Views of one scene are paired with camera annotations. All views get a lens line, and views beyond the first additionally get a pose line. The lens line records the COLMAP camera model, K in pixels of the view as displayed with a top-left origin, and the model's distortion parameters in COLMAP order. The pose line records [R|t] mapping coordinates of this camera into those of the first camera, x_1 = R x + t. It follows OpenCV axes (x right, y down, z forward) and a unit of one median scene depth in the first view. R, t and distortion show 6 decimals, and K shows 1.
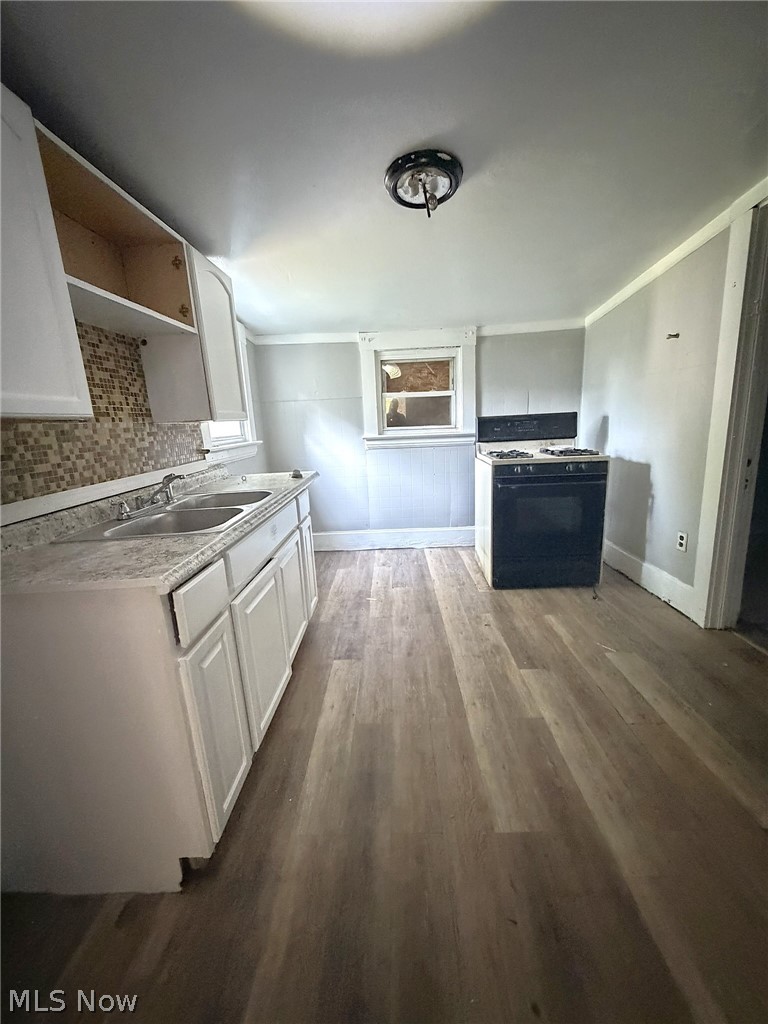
lens RADIAL K [[410.7, 0, 384.1], [0, 410.7, 508.2], [0, 0, 1]] dist [-0.002037, 0.000400]
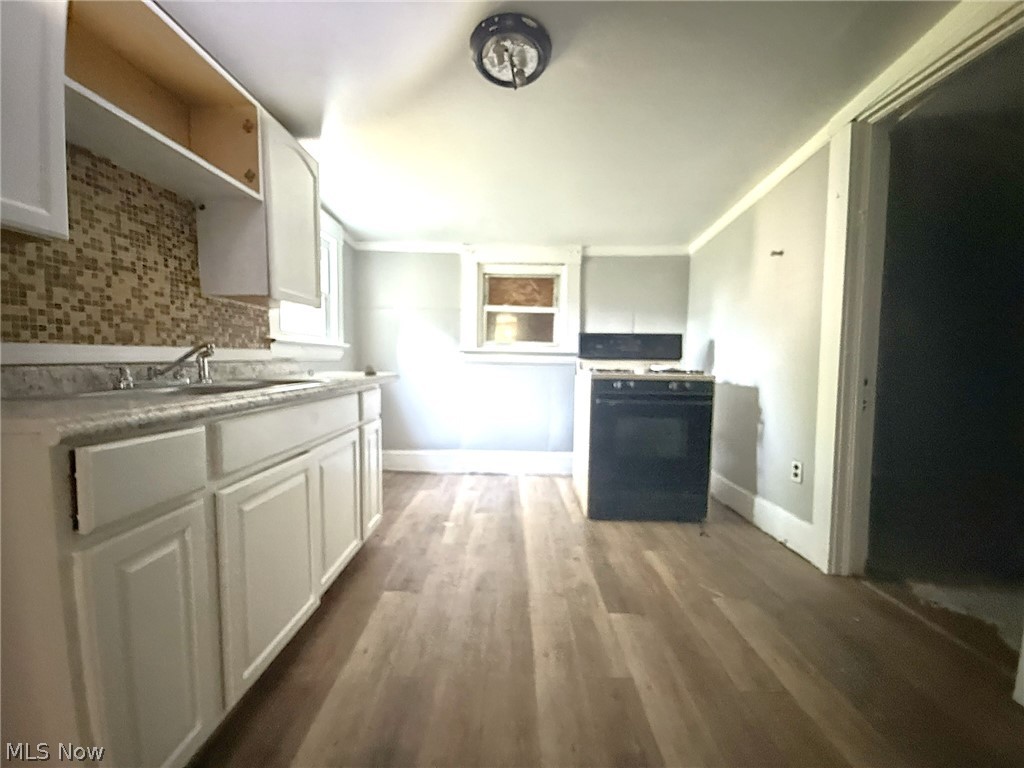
lens RADIAL K [[410.7, 0, 511.4], [0, 410.7, 386.0], [0, 0, 1]] dist [-0.002037, 0.000400]
pose [[0.998021, 0.059053, 0.021588, 0.083984], [-0.055180, 0.987222, -0.149491, 0.070906], [-0.030140, 0.148004, 0.988527, 0.120688]]
